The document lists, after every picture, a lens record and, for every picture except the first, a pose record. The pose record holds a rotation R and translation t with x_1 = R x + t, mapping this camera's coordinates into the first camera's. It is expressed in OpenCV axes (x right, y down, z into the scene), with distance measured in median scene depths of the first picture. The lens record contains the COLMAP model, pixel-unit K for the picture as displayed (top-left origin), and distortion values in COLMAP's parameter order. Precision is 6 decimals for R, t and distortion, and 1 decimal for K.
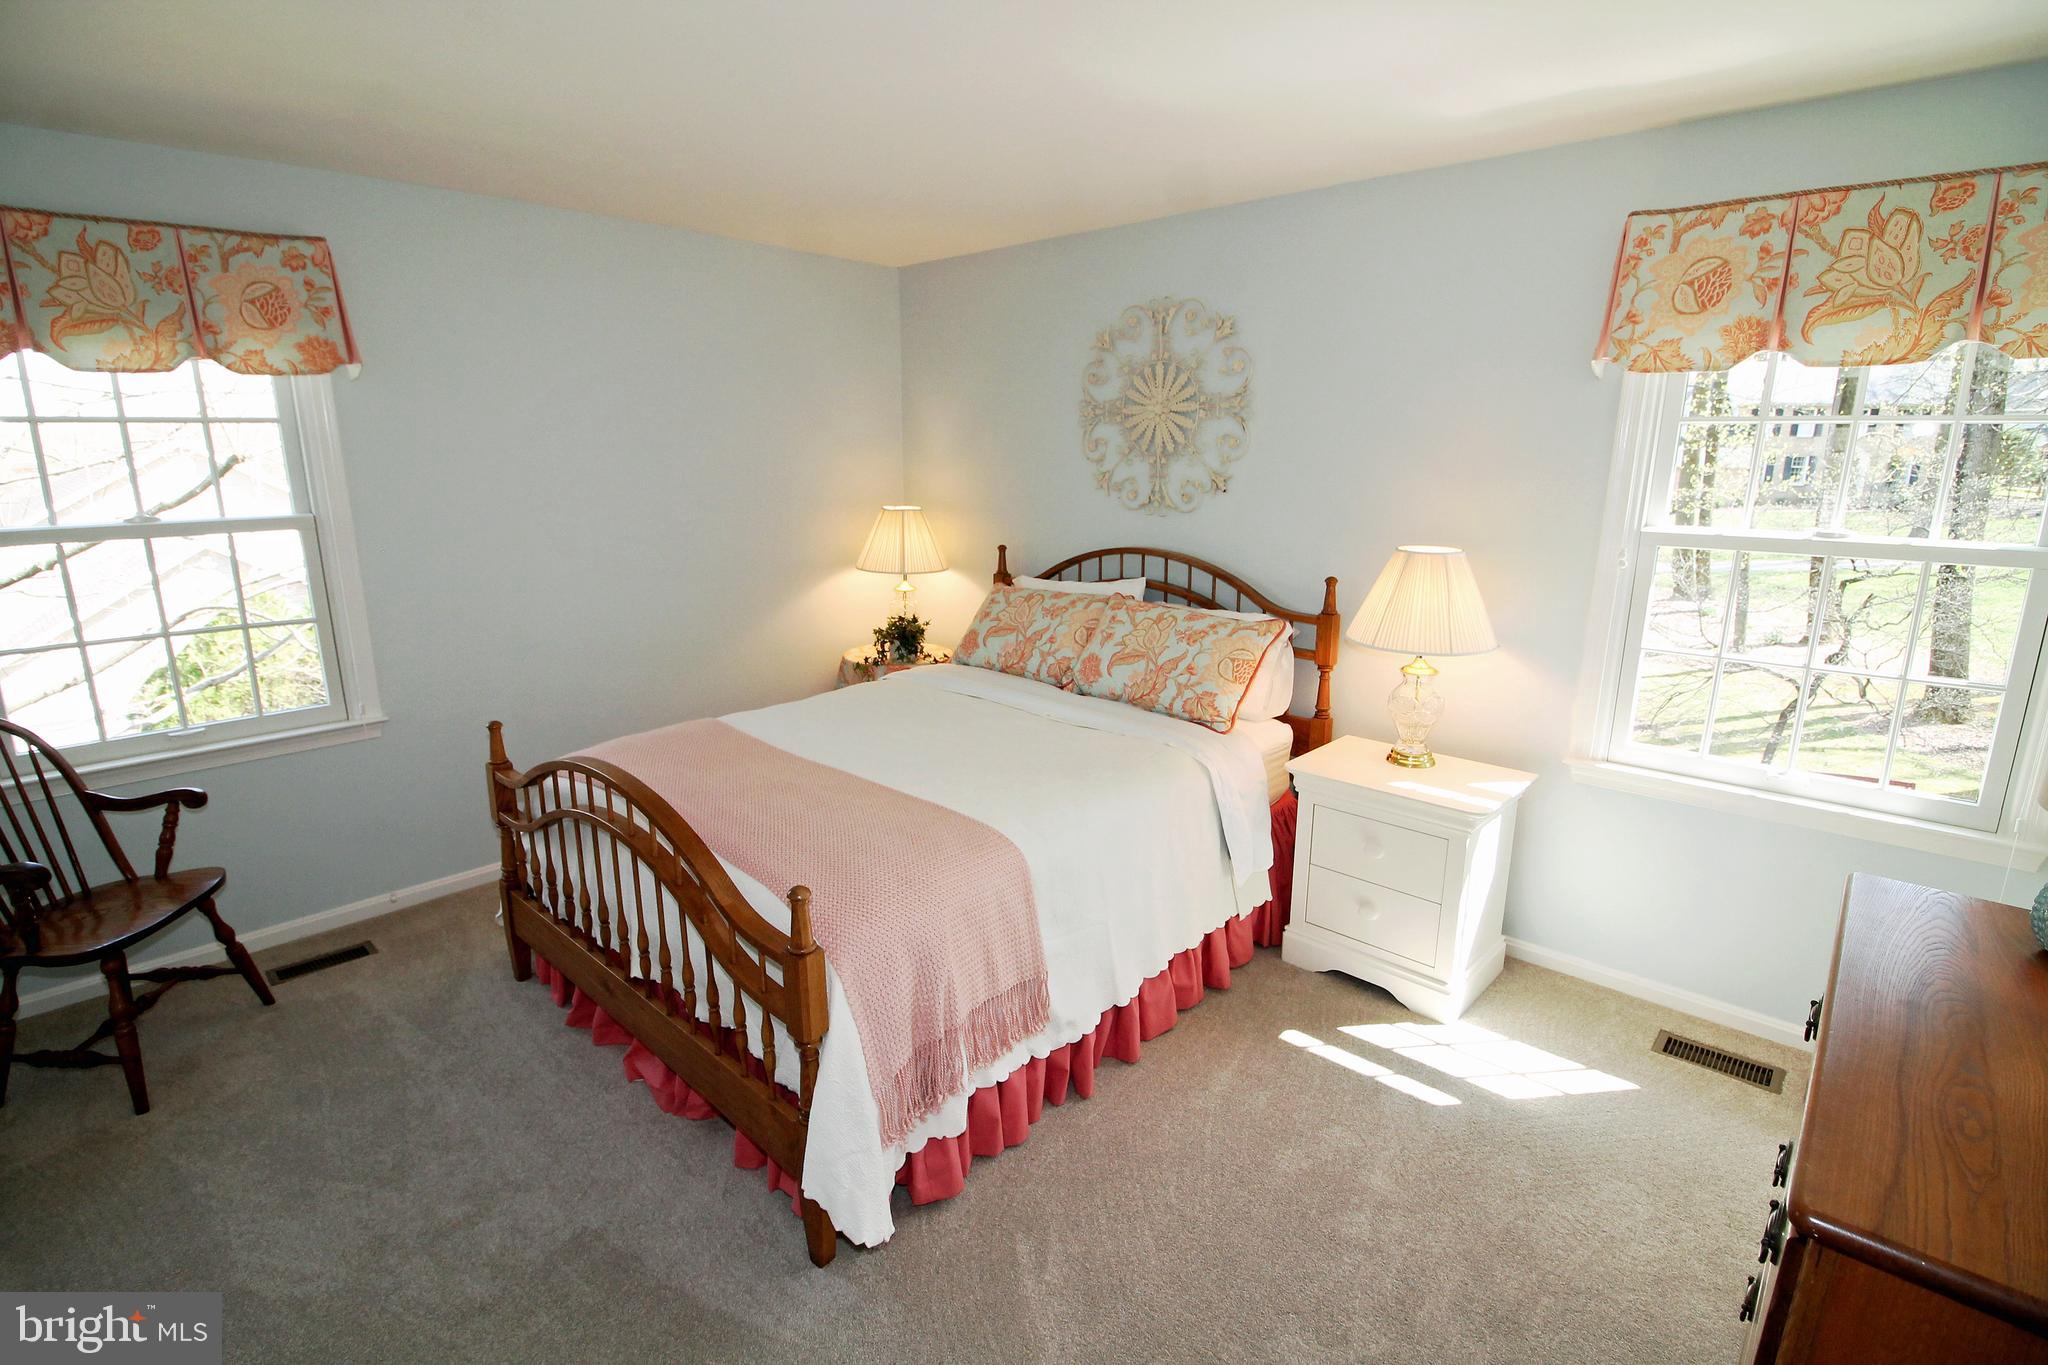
lens RADIAL K [[956.7, 0, 1020.6], [0, 956.7, 675.7], [0, 0, 1]] dist [0.002326, -0.014713]
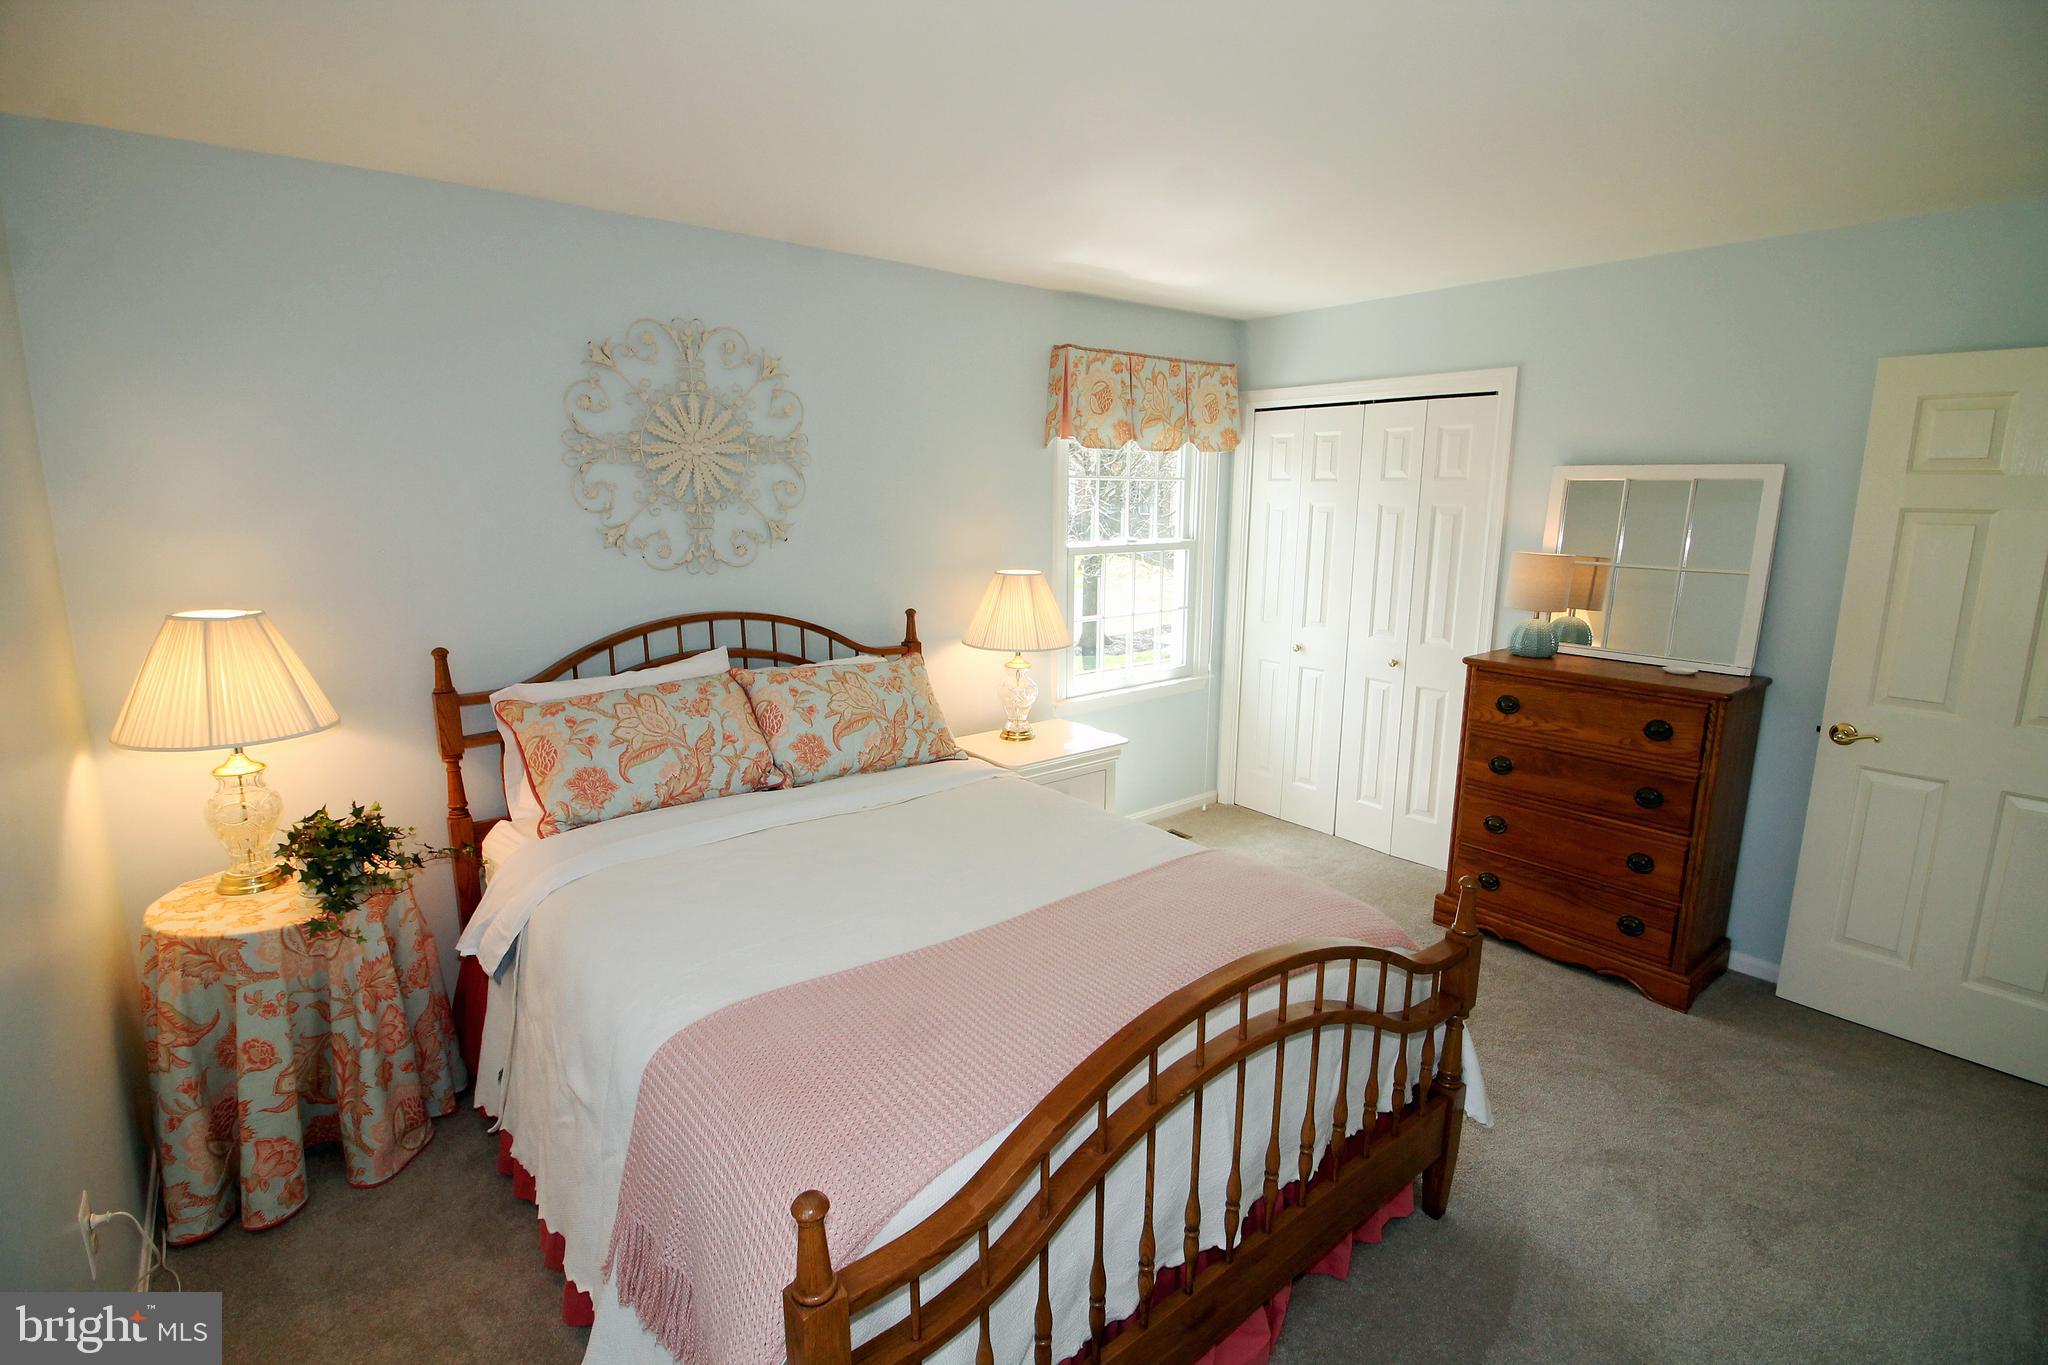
lens RADIAL K [[956.7, 0, 1020.6], [0, 956.7, 675.7], [0, 0, 1]] dist [0.002326, -0.014713]
pose [[0.142065, -0.187481, 0.971940, -0.685322], [0.224465, 0.962422, 0.152836, -0.154158], [-0.964071, 0.196454, 0.178810, 0.626118]]
